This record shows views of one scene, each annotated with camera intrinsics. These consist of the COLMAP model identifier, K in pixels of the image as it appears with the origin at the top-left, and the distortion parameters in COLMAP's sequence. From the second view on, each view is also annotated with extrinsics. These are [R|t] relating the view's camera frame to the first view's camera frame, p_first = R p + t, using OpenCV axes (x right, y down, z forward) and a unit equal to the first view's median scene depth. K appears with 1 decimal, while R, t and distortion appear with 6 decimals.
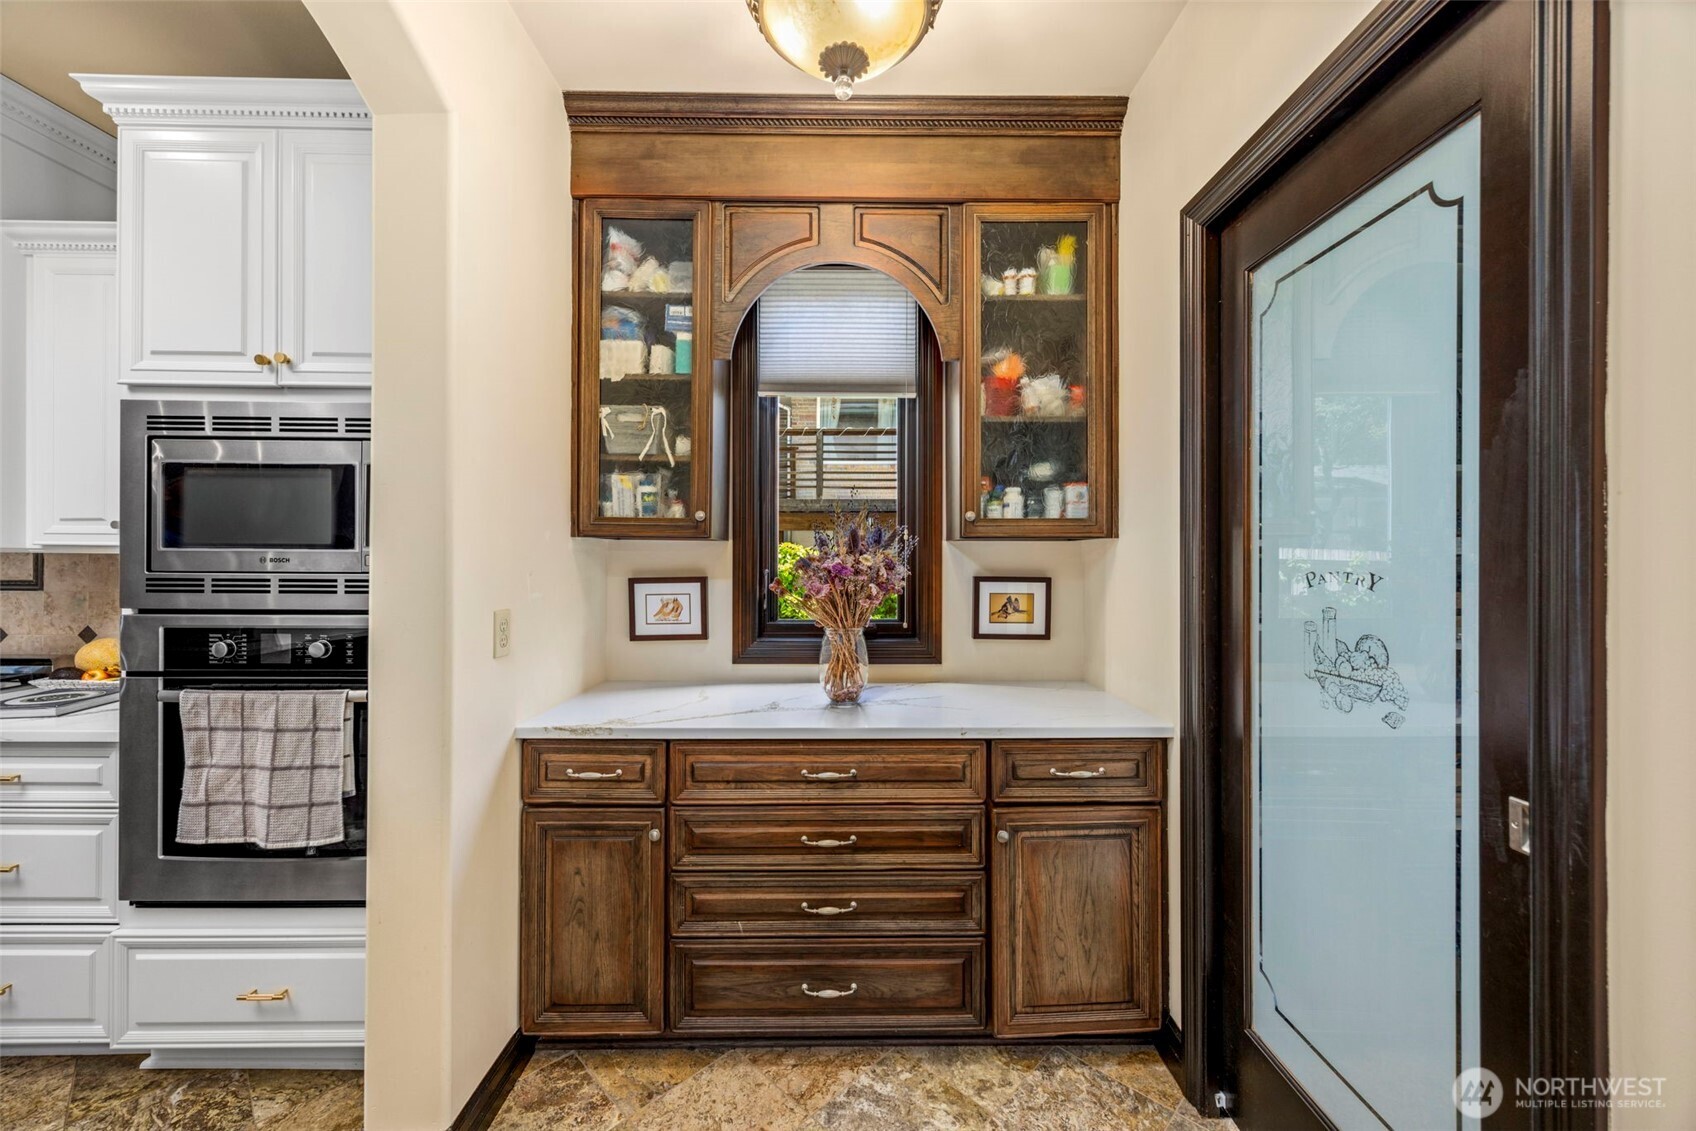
lens RADIAL K [[652.7, 0, 849.4], [0, 652.7, 560.0], [0, 0, 1]] dist [0.000795, 0.000060]
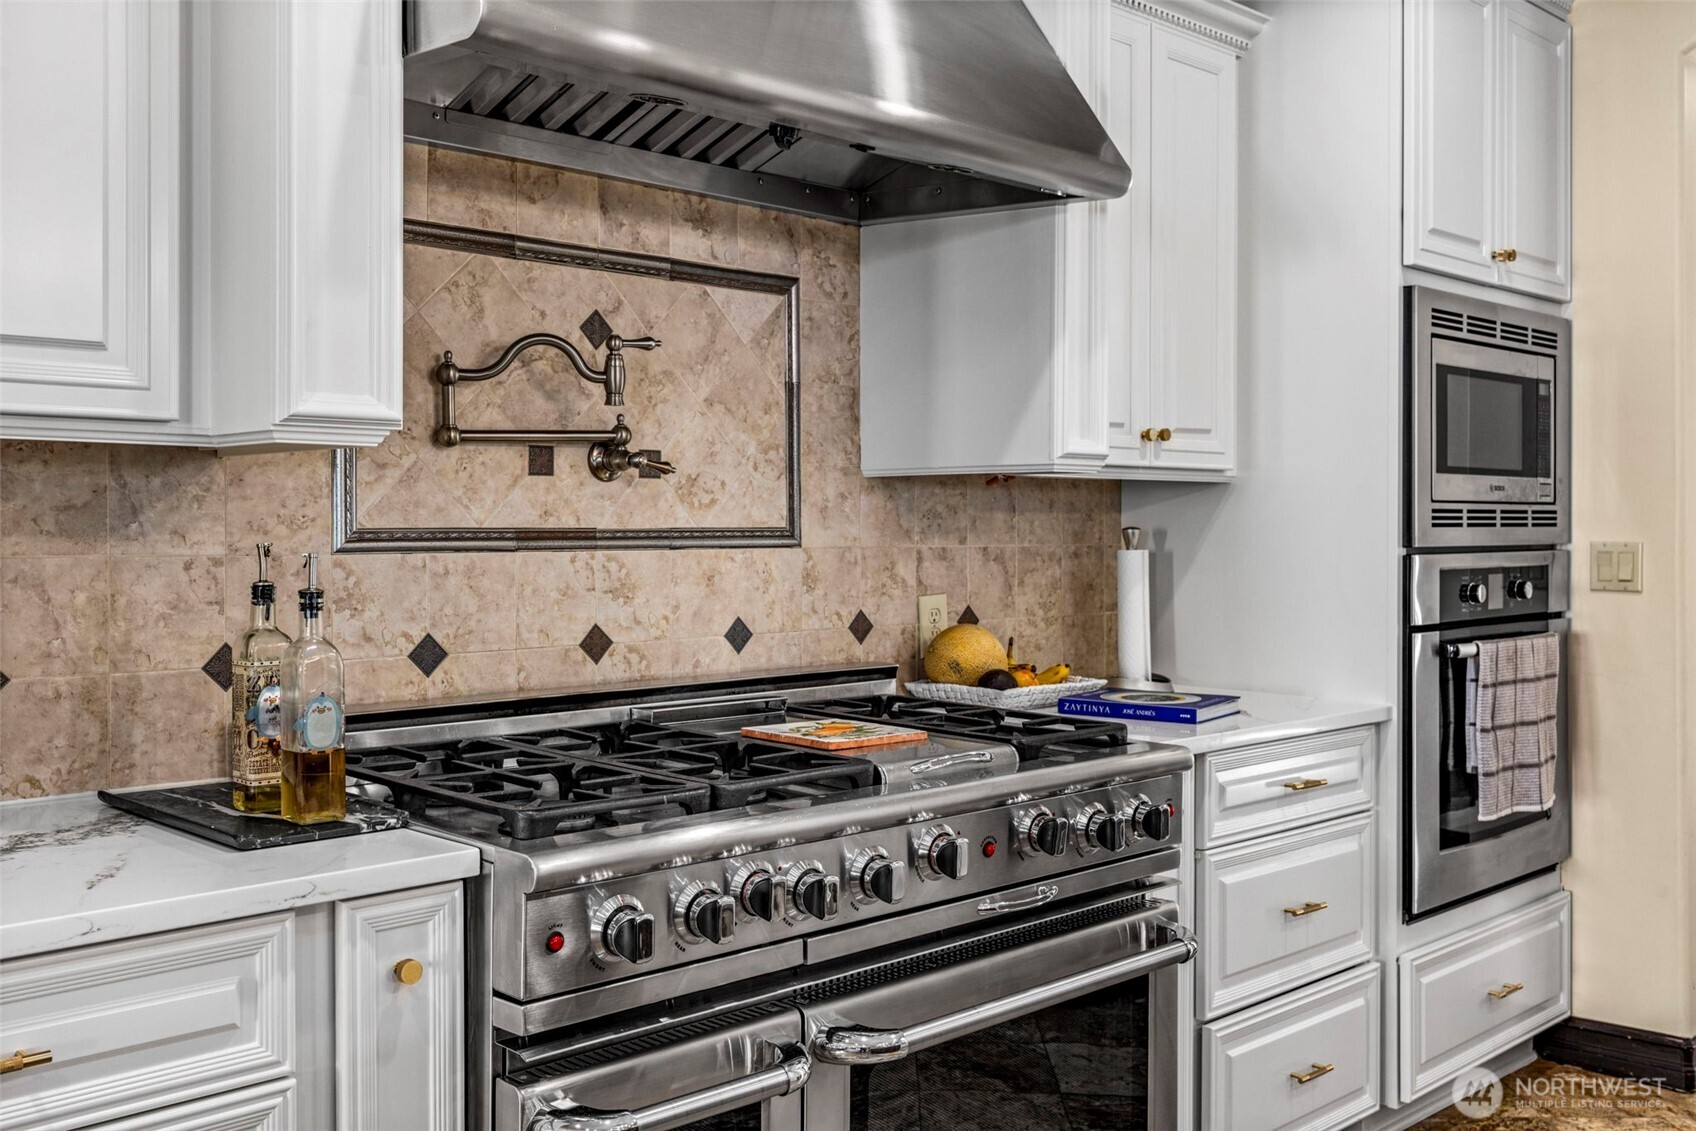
lens RADIAL K [[1576.0, 0, 848.7], [0, 1576.0, 556.4], [0, 0, 1]] dist [0.007762, 0.000000]
pose [[0.734416, -0.023767, 0.678283, -2.902104], [0.007025, 0.999599, 0.027419, 0.027309], [-0.678663, -0.015373, 0.734289, 0.049427]]
